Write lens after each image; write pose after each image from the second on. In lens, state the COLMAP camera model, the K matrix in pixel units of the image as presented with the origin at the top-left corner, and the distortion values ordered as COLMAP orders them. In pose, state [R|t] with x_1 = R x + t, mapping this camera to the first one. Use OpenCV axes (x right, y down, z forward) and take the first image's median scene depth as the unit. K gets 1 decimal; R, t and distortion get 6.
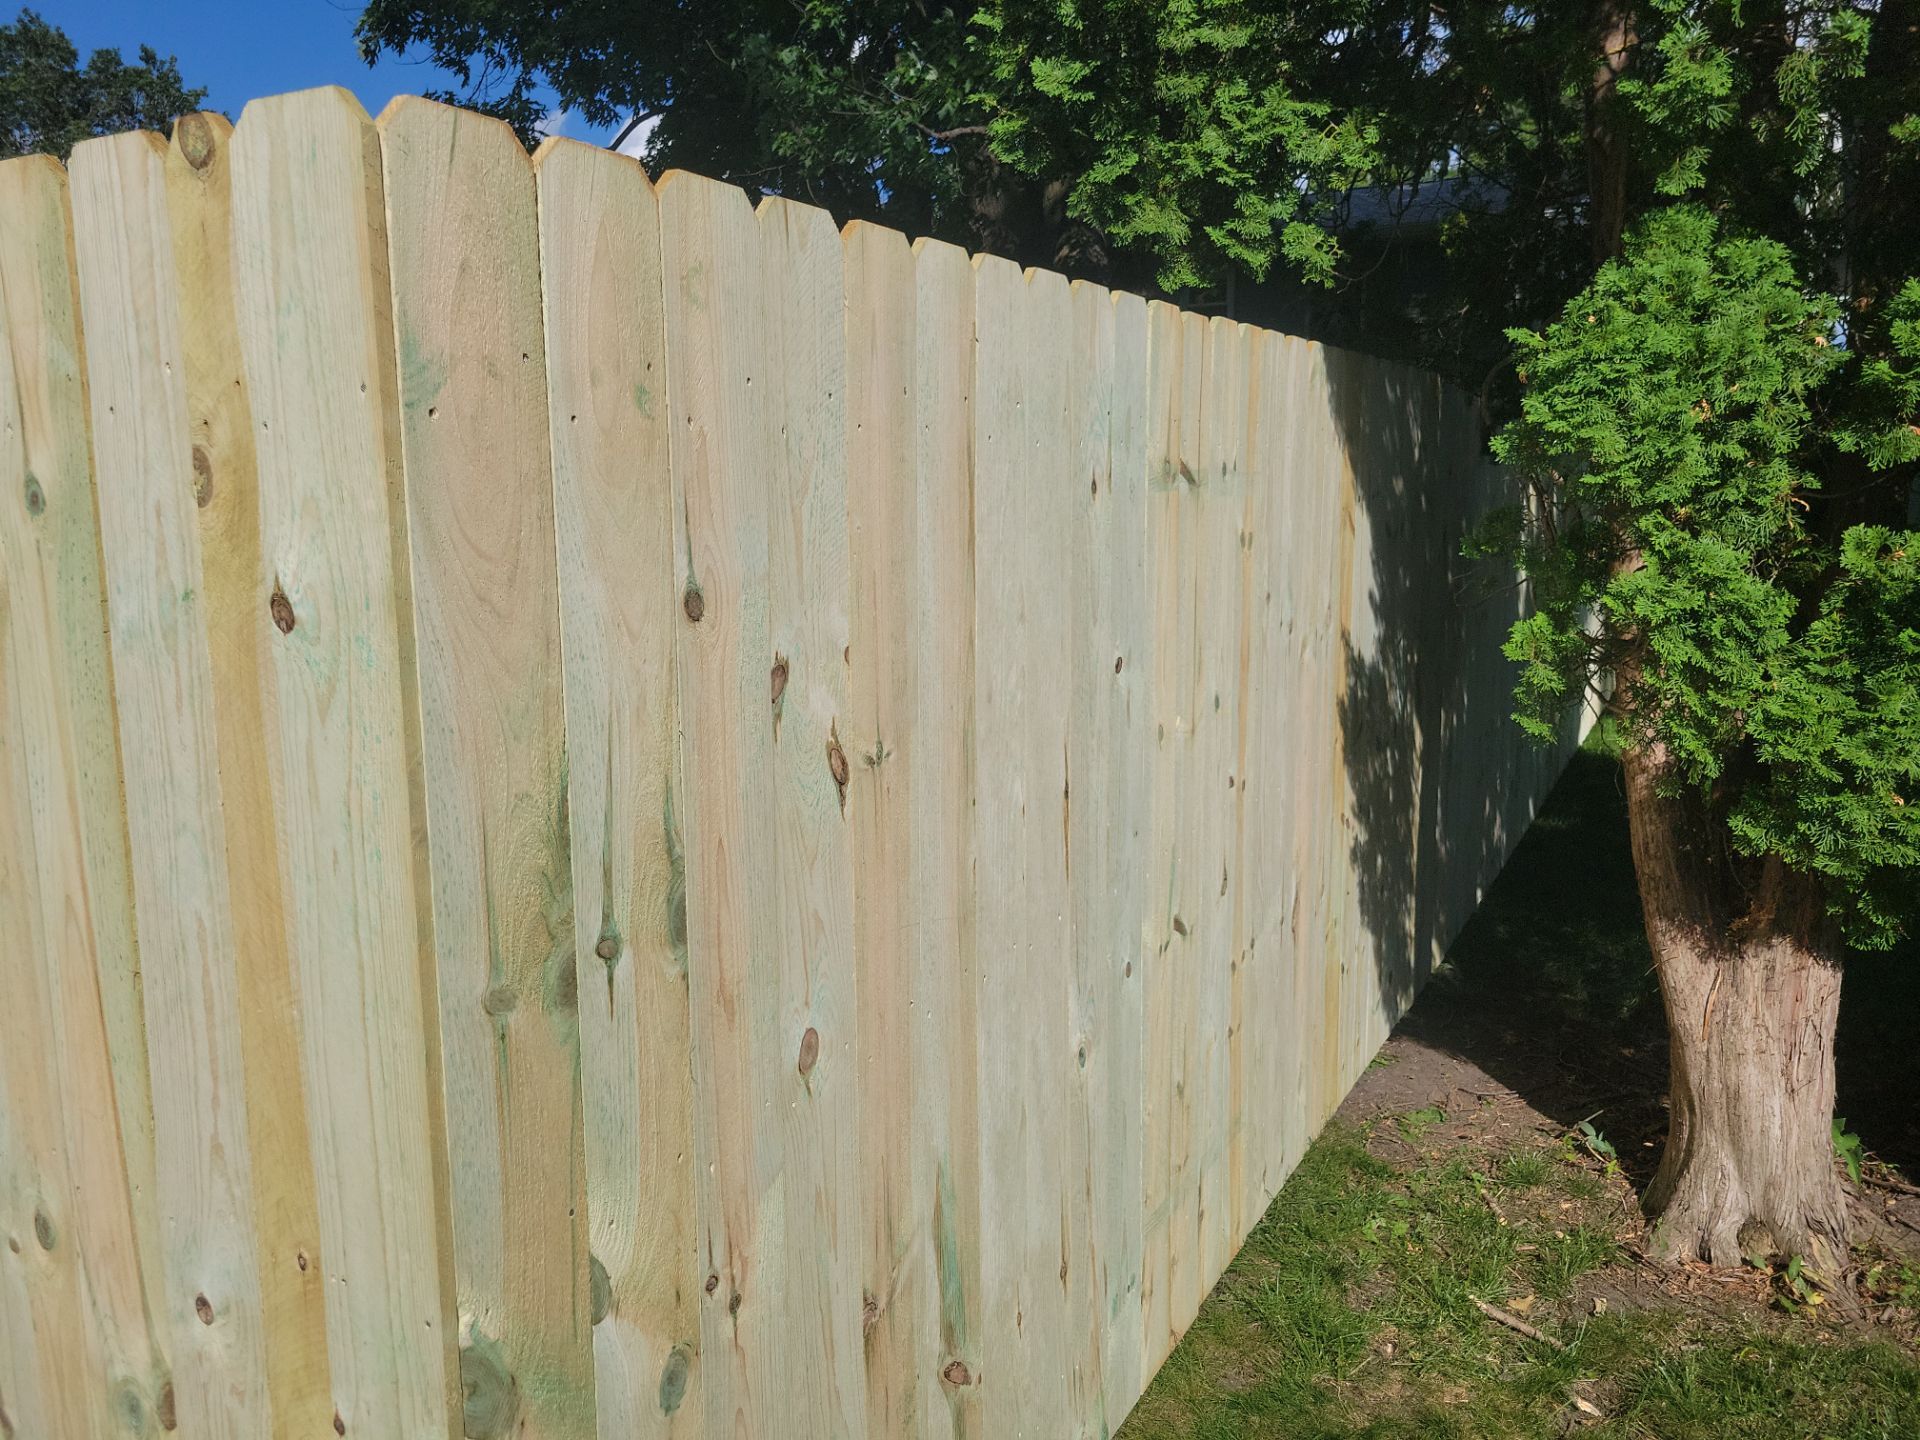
lens RADIAL K [[1403.6, 0, 960.0], [0, 1403.6, 720.0], [0, 0, 1]] dist [0.041275, 0.000415]
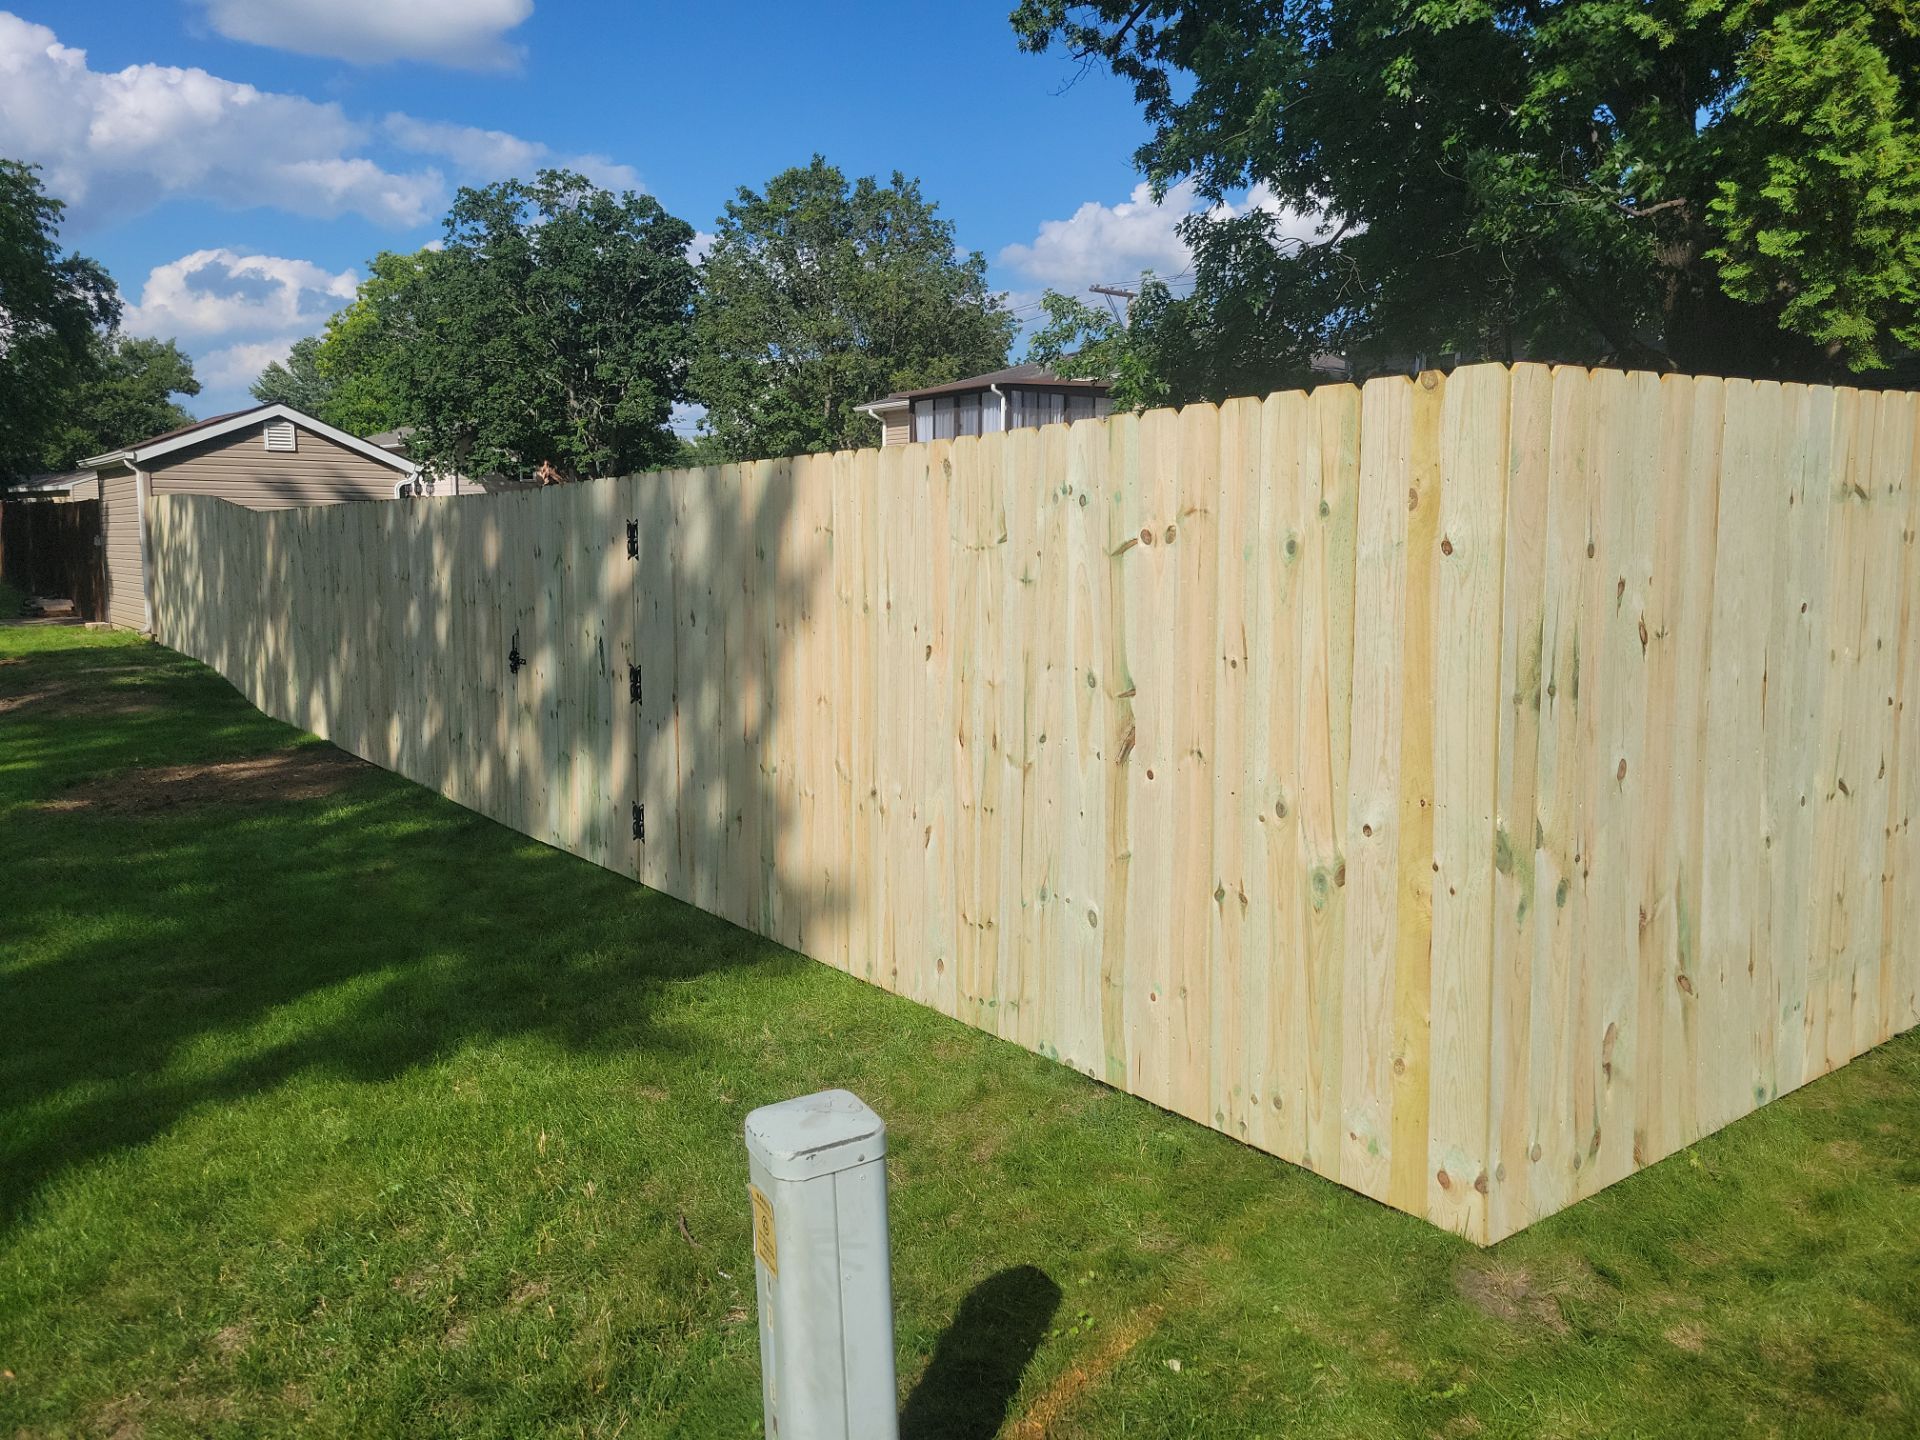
lens RADIAL K [[1434.4, 0, 964.3], [0, 1434.4, 707.7], [0, 0, 1]] dist [0.068764, -0.036244]
pose [[0.918067, 0.040418, -0.394360, -0.140993], [-0.056084, 0.998026, -0.028276, 0.232124], [0.392439, 0.048076, 0.918521, -1.221999]]
